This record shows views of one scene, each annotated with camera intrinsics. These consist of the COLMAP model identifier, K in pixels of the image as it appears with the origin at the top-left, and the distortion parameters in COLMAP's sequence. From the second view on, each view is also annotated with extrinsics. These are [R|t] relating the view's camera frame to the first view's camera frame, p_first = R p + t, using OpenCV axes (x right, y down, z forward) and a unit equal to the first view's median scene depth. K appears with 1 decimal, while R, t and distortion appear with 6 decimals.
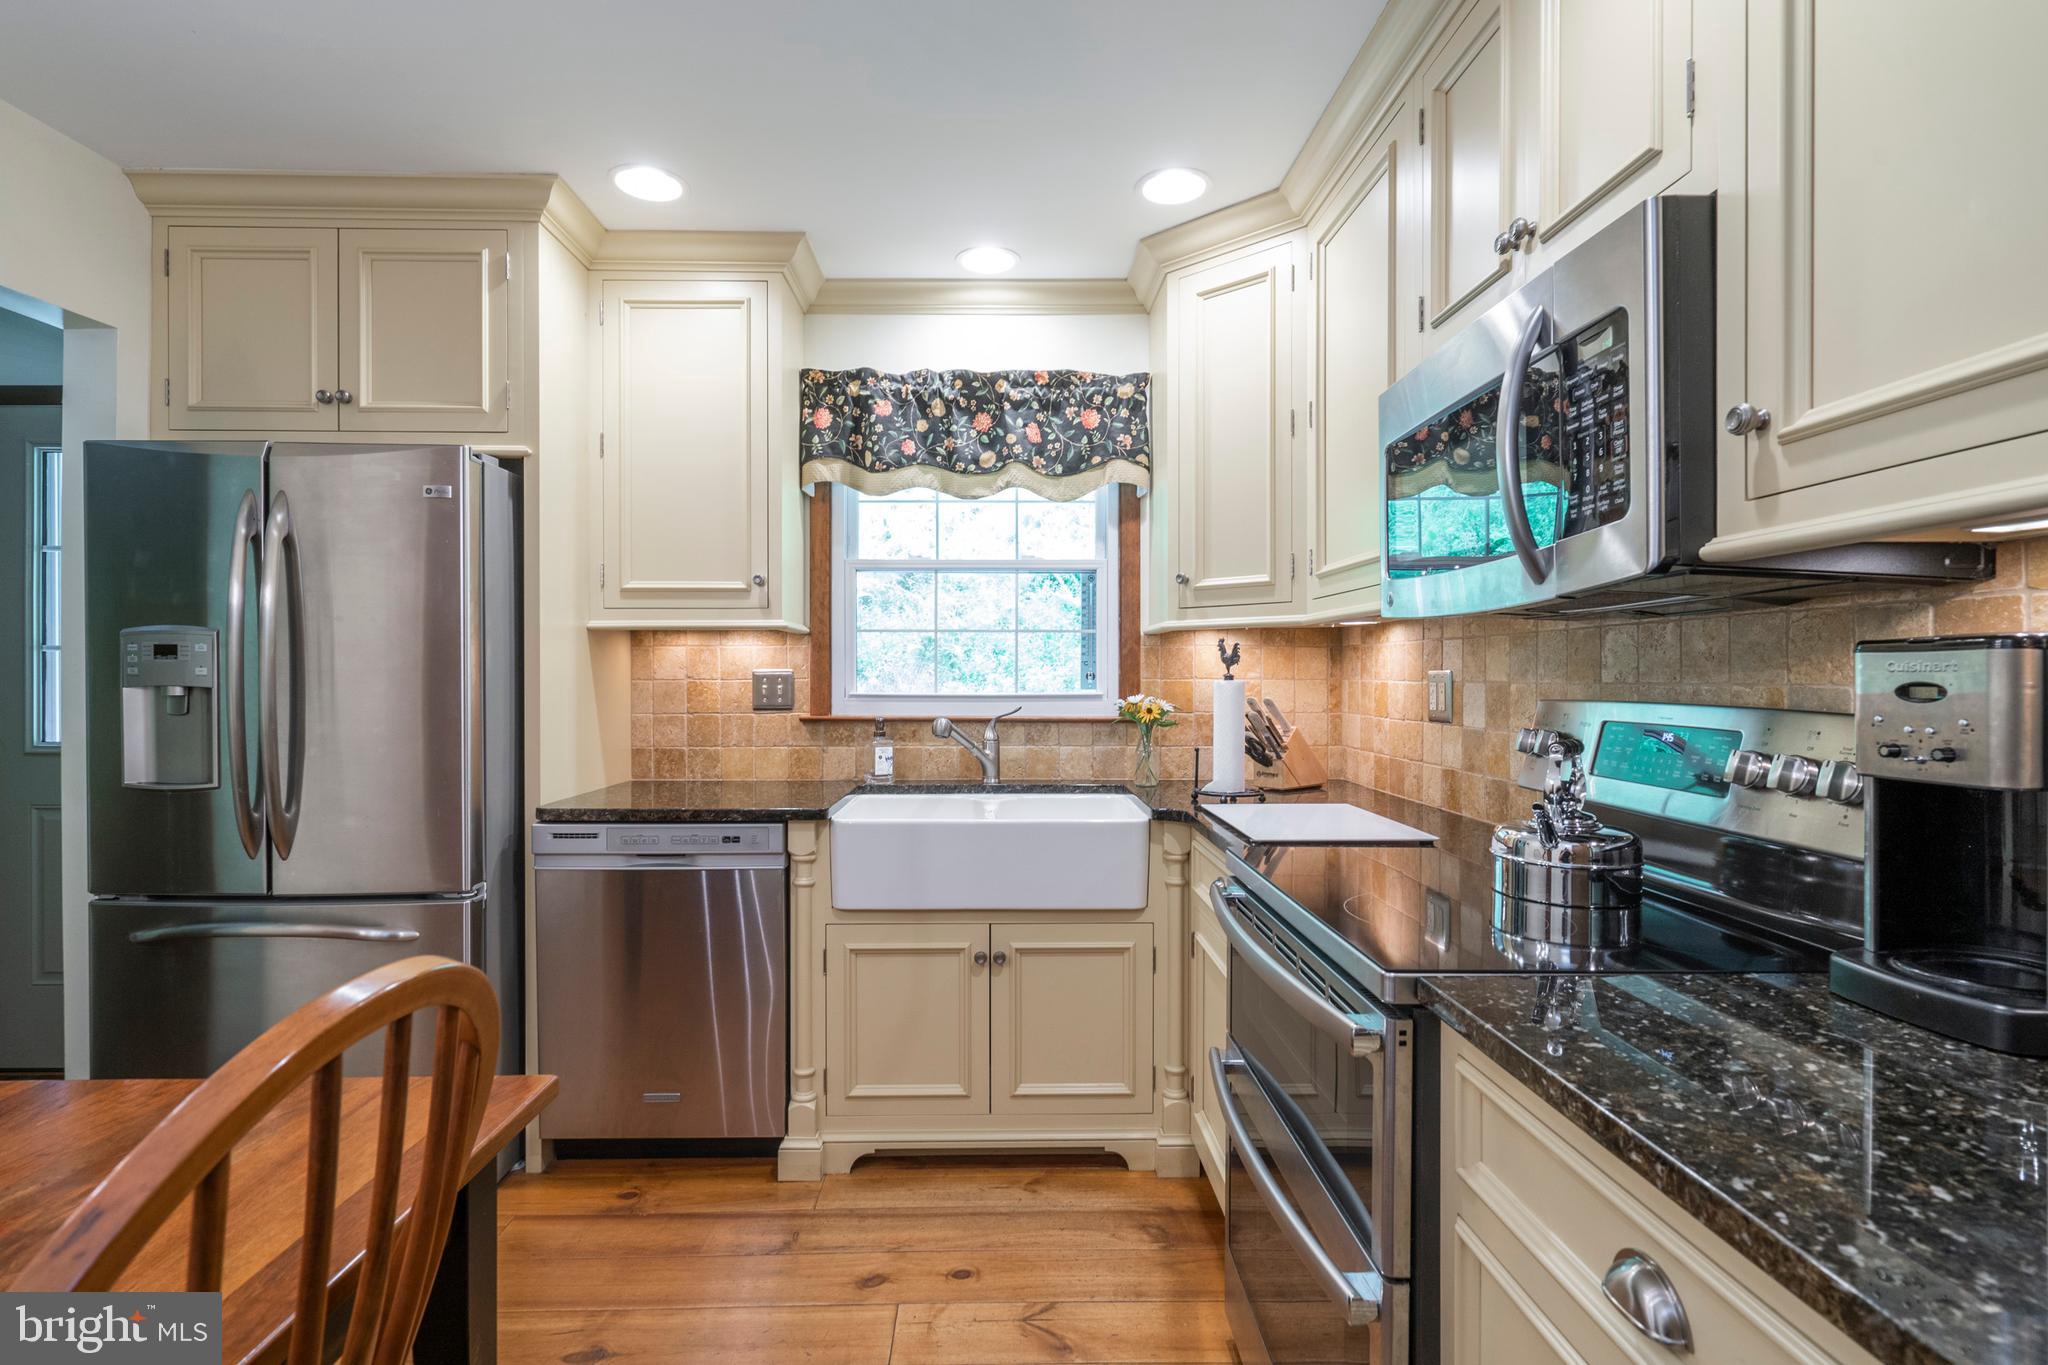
lens RADIAL K [[1015.0, 0, 995.8], [0, 1015.0, 678.5], [0, 0, 1]] dist [-0.013024, 0.010424]
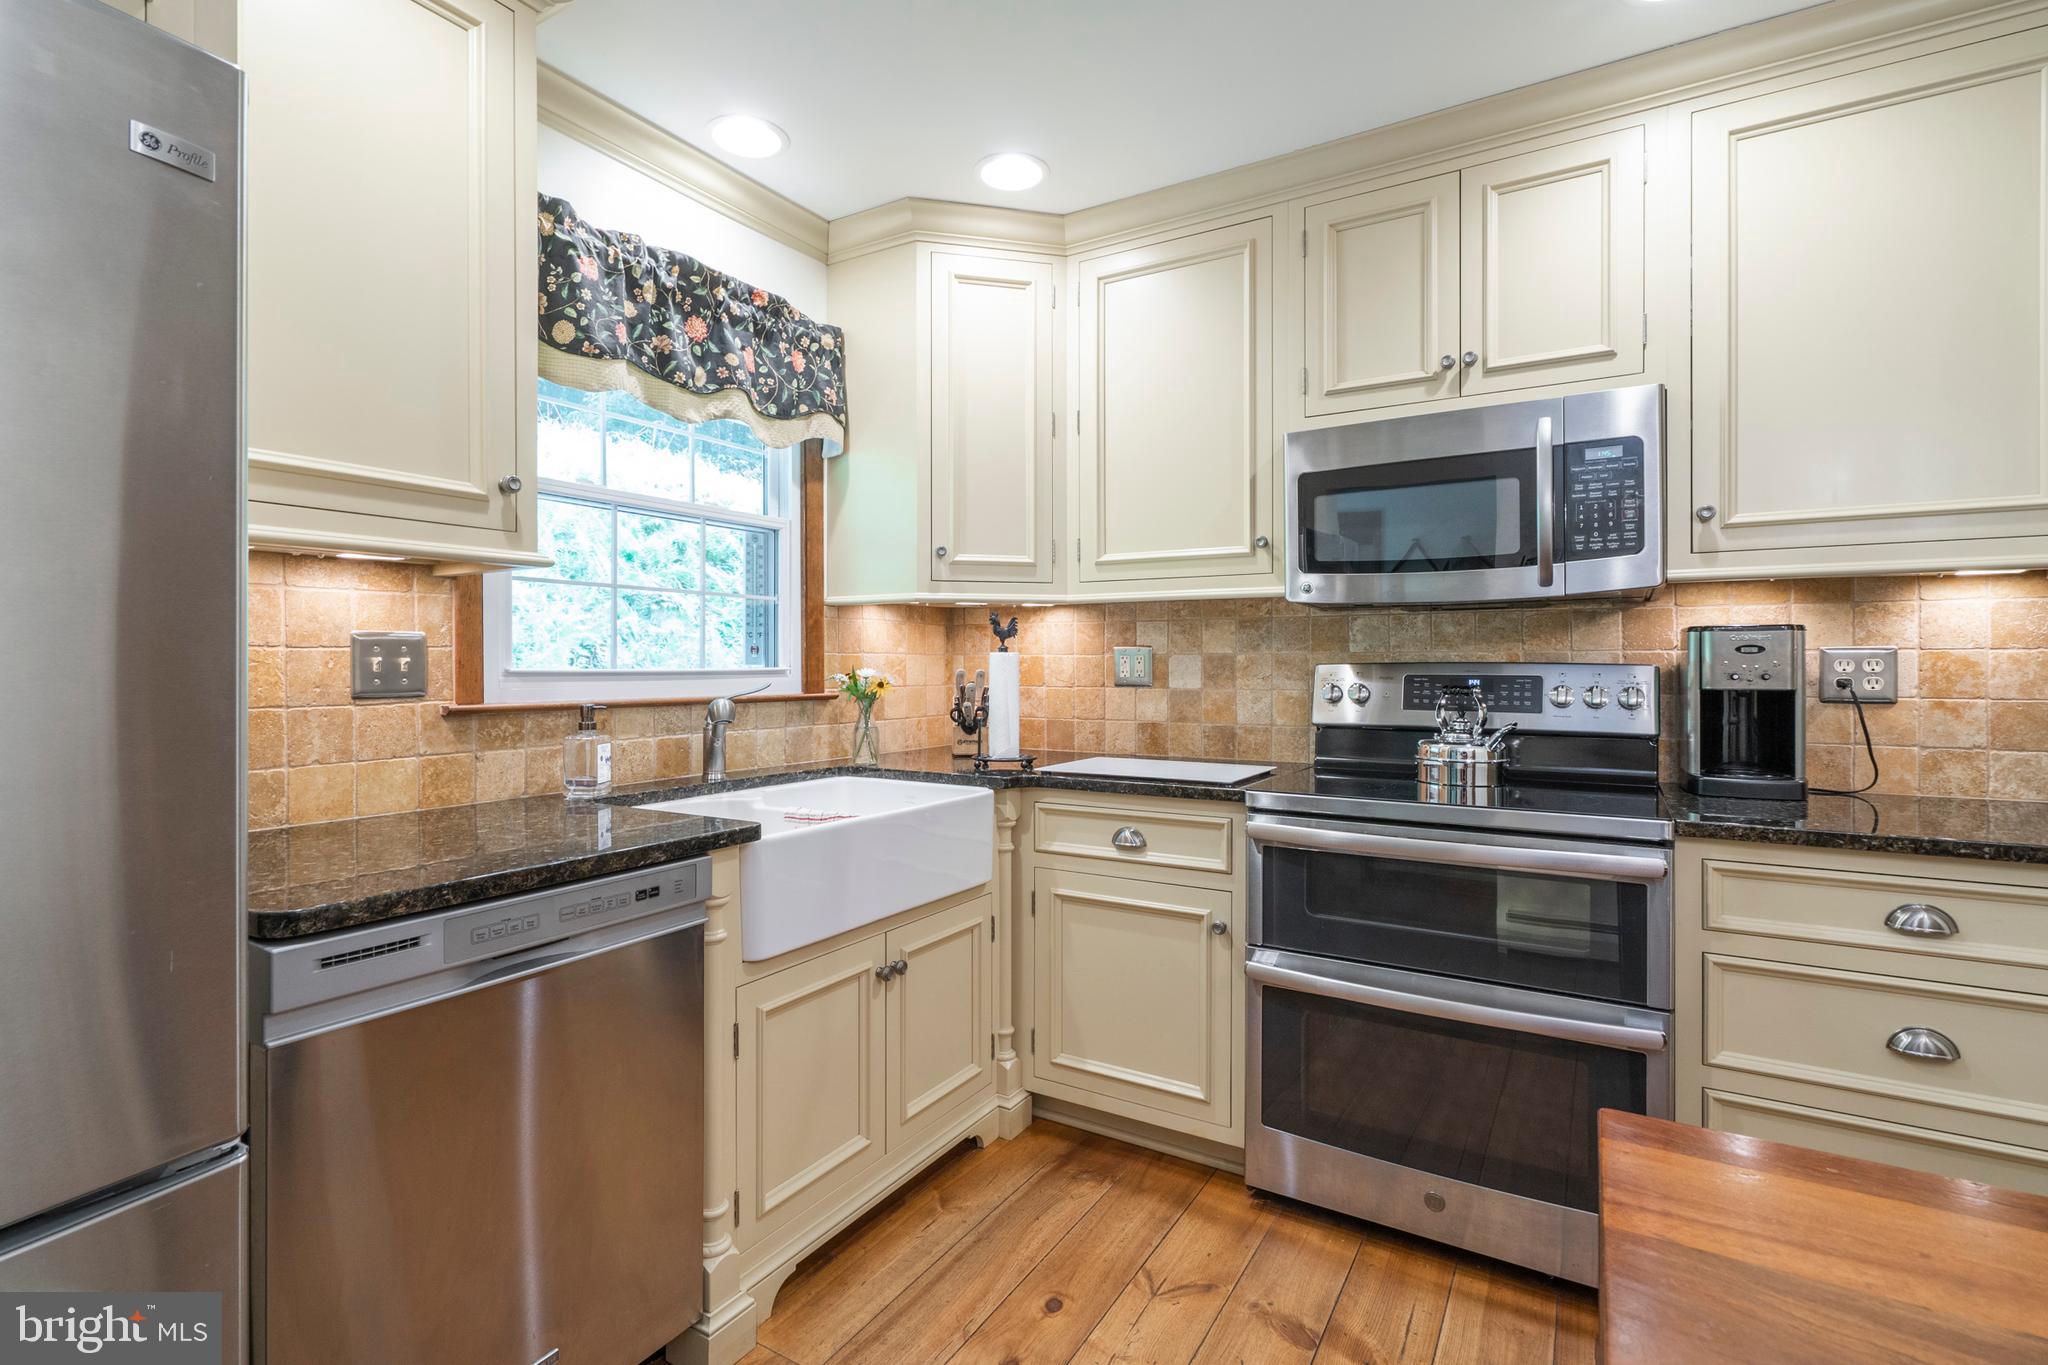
lens RADIAL K [[953.8, 0, 1027.1], [0, 953.8, 667.6], [0, 0, 1]] dist [-0.002091, 0.000540]
pose [[0.525387, -0.003604, 0.850856, -0.543236], [0.002972, 0.999993, 0.002400, 0.013473], [-0.850858, 0.001268, 0.525394, 0.405833]]
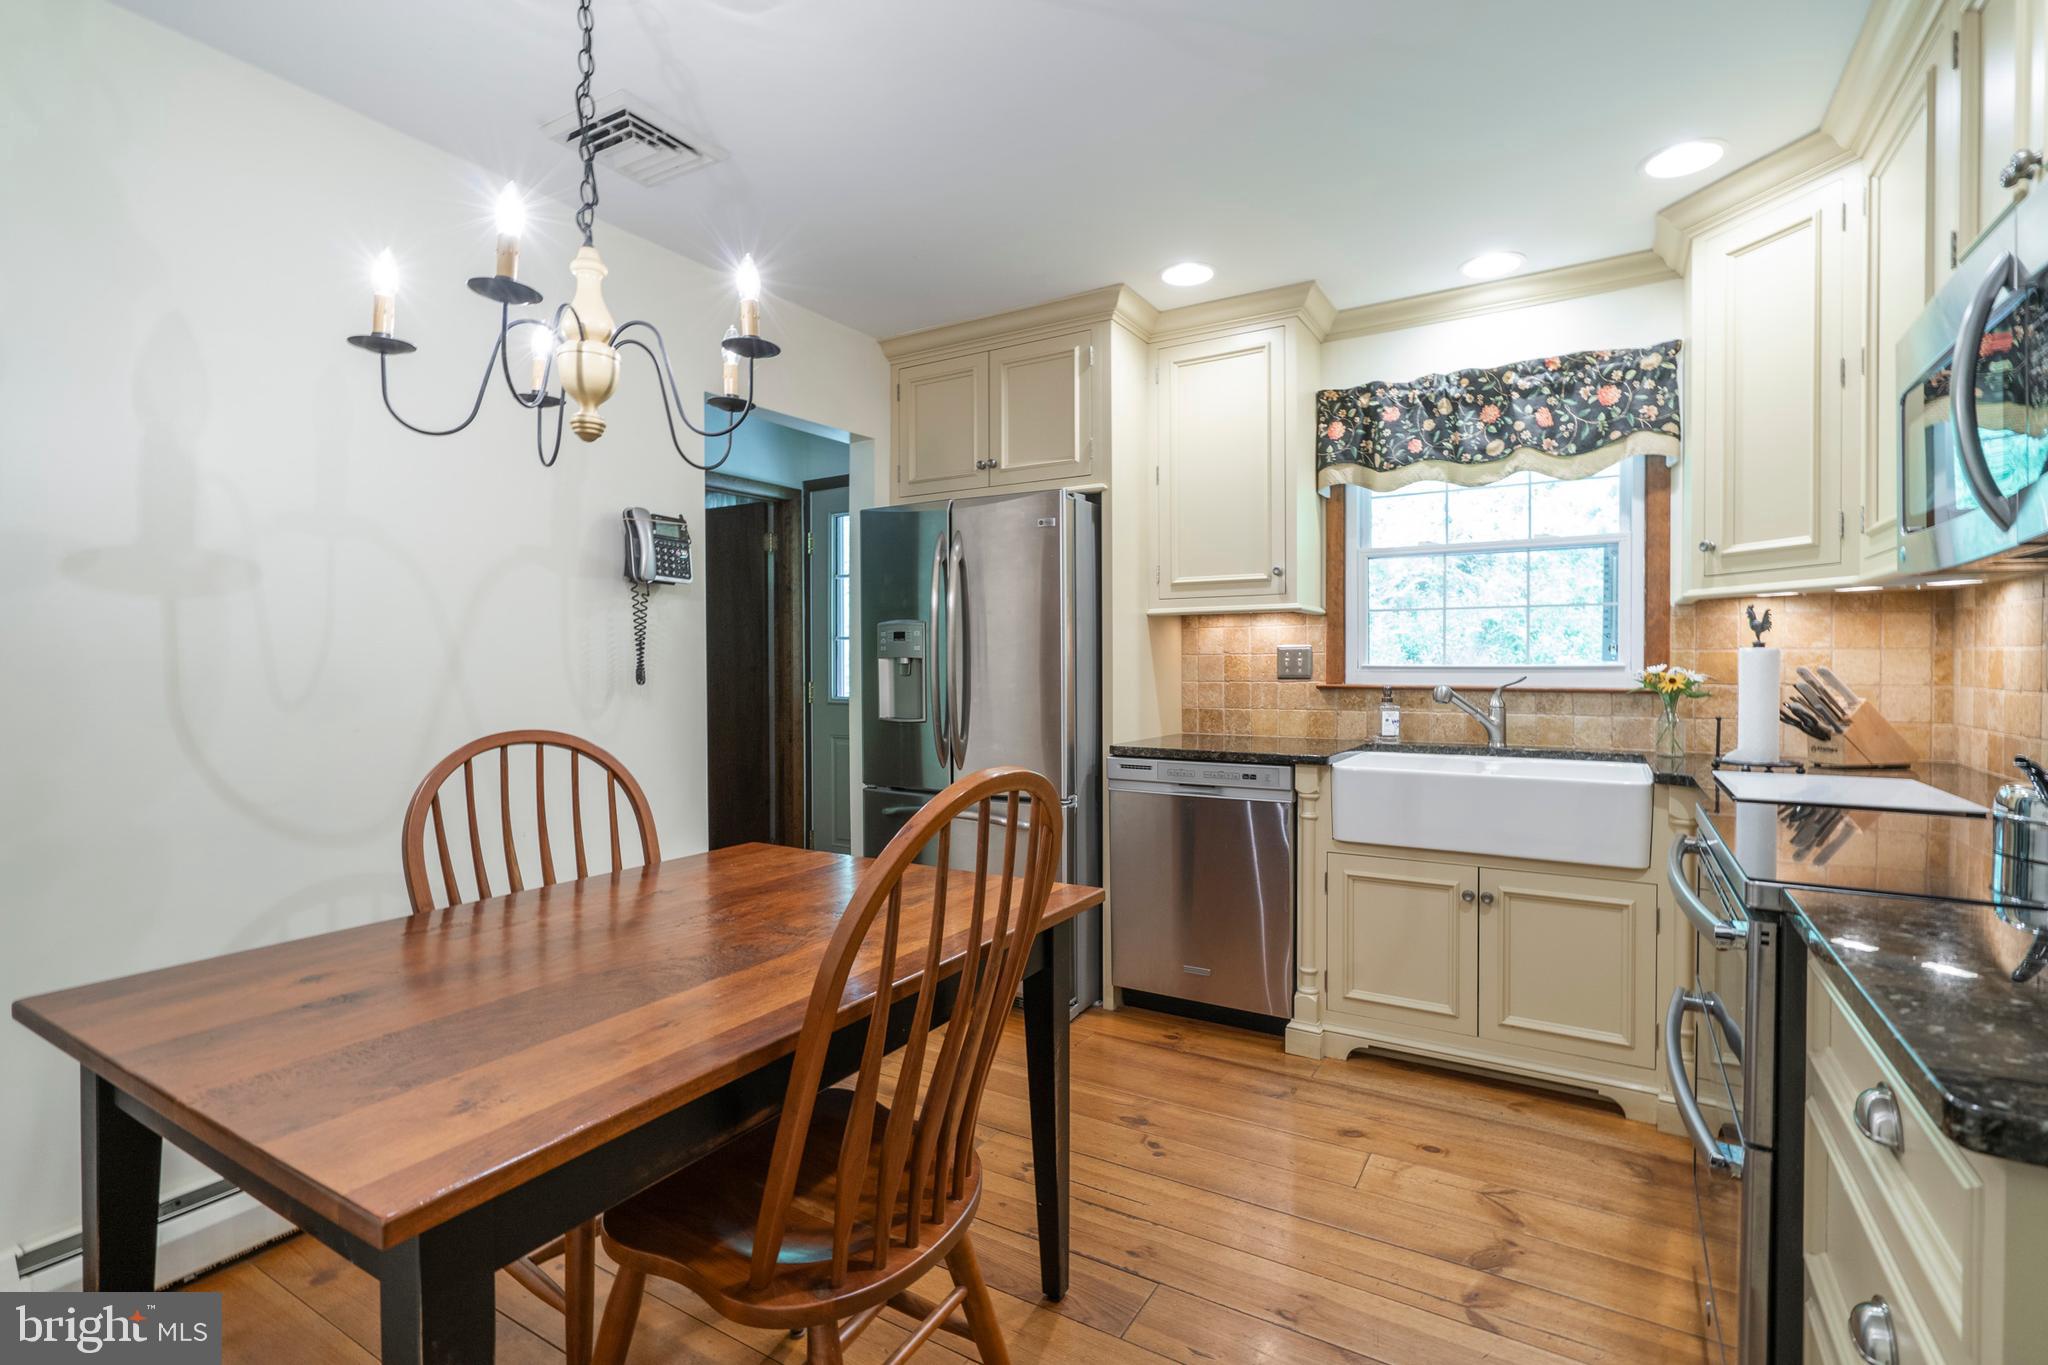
lens RADIAL K [[940.7, 0, 988.3], [0, 940.7, 674.0], [0, 0, 1]] dist [-0.003430, 0.000244]
pose [[0.837963, 0.003873, -0.545714, 0.091313], [0.000772, 0.999965, 0.008282, 0.016887], [0.545727, -0.007361, 0.837931, -0.141019]]
